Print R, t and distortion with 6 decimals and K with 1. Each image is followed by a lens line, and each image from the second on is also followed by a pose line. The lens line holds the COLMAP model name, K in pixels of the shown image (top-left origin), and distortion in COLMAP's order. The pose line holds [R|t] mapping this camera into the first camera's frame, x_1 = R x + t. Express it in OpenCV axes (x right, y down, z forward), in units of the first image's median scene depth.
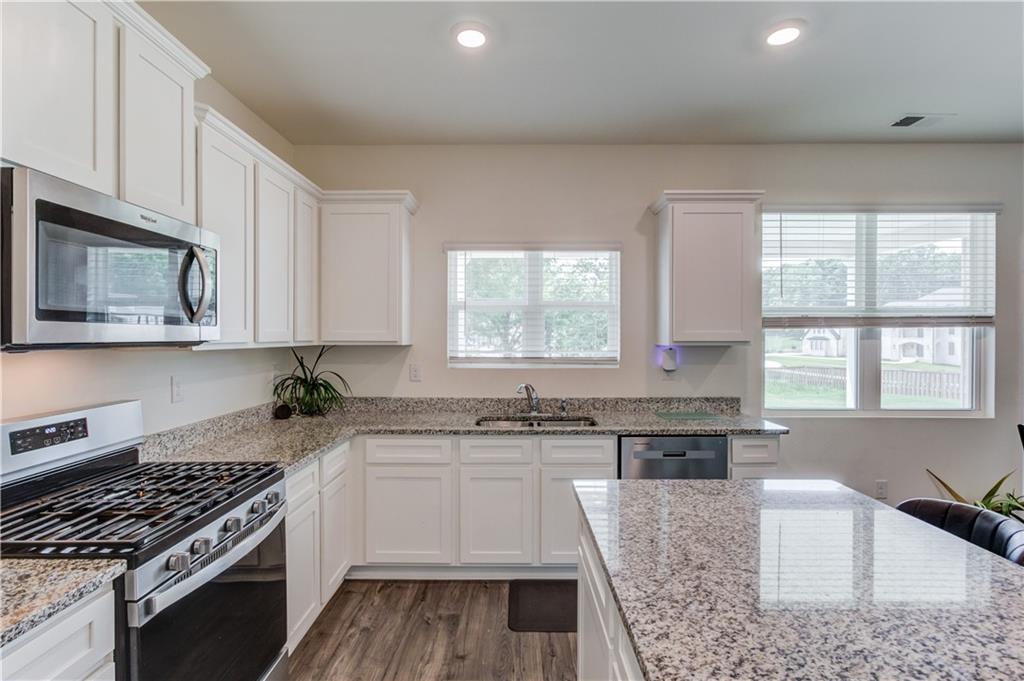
lens RADIAL K [[494.6, 0, 511.4], [0, 494.6, 339.1], [0, 0, 1]] dist [0.005975, 0.001140]
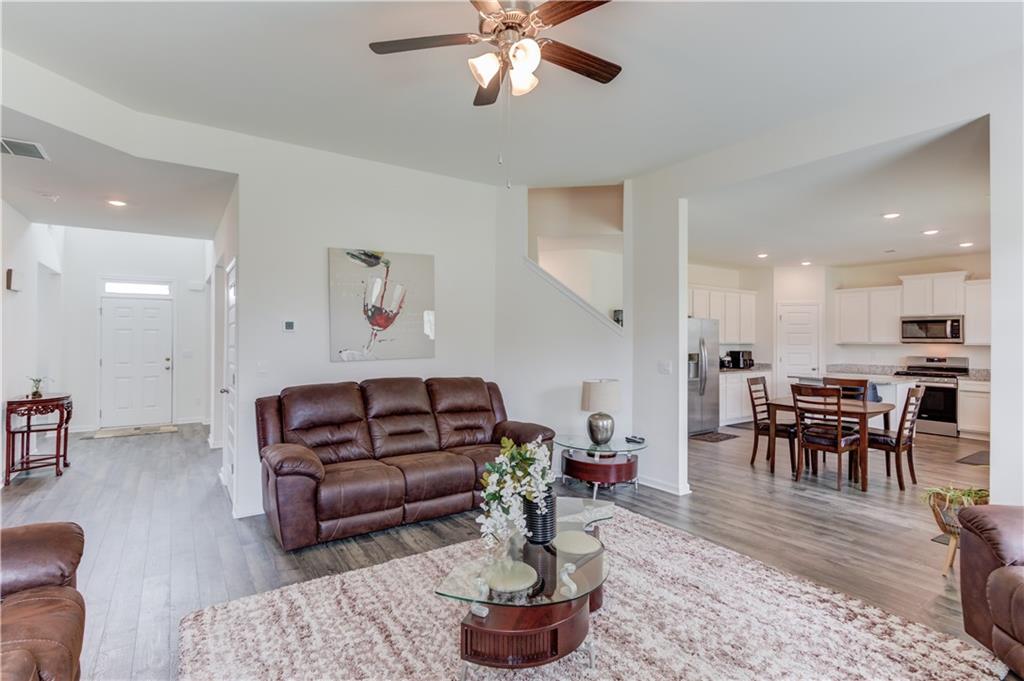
lens RADIAL K [[494.6, 0, 506.7], [0, 494.6, 340.5], [0, 0, 1]] dist [0.005975, 0.001140]
pose [[-0.824733, -0.002545, -0.565516, 2.636465], [-0.010814, 0.999878, 0.011270, -0.011396], [0.565418, 0.015410, -0.824660, 1.265345]]
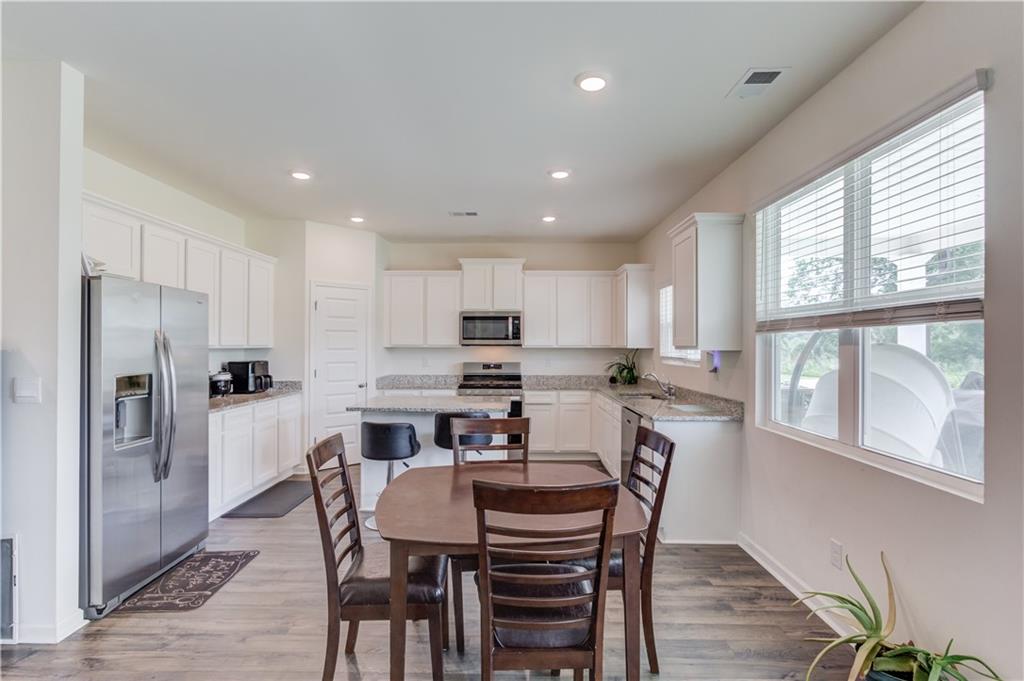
lens RADIAL K [[494.6, 0, 506.4], [0, 494.6, 344.9], [0, 0, 1]] dist [0.005975, 0.001140]
pose [[-0.018567, -0.002574, -0.999824, 1.518670], [-0.011840, 0.999927, -0.002355, 0.007343], [0.999758, 0.011794, -0.018596, 0.551675]]
